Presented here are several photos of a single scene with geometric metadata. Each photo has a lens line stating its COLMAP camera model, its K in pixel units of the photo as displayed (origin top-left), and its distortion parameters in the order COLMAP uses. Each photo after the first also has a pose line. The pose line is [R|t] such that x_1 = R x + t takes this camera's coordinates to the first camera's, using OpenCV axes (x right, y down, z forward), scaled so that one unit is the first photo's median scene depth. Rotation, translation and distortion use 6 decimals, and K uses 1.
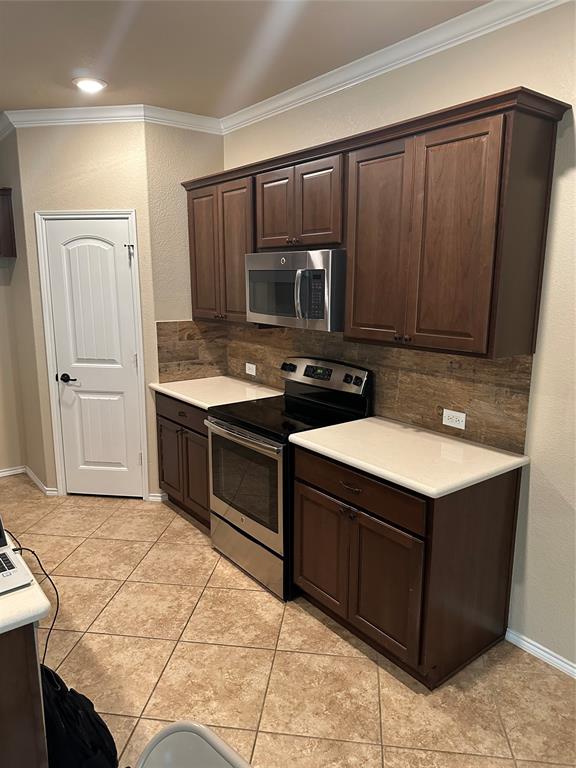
lens RADIAL K [[543.2, 0, 286.7], [0, 543.2, 382.5], [0, 0, 1]] dist [0.042904, -0.048318]
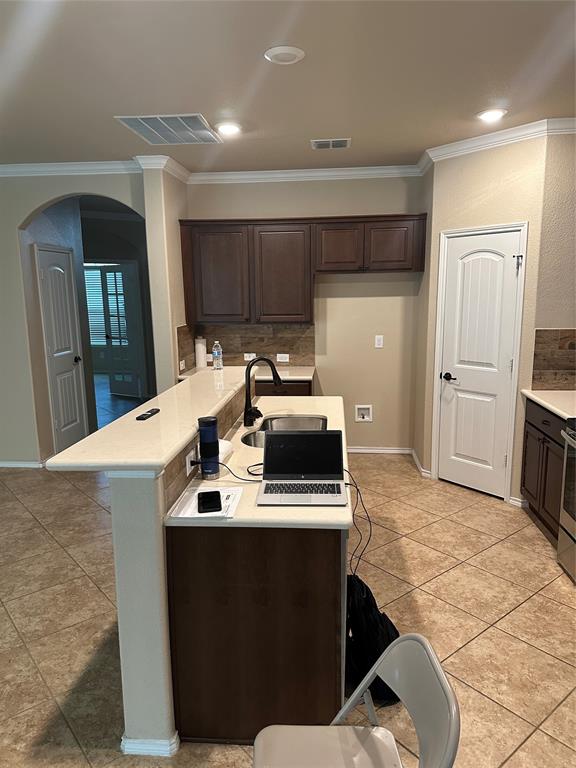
lens RADIAL K [[543.2, 0, 292.6], [0, 543.2, 384.0], [0, 0, 1]] dist [0.042904, -0.048318]
pose [[0.734162, 0.106053, -0.670641, 0.123932], [-0.116284, 0.992772, 0.029695, 0.011909], [0.668943, 0.056183, 0.741187, -0.053173]]
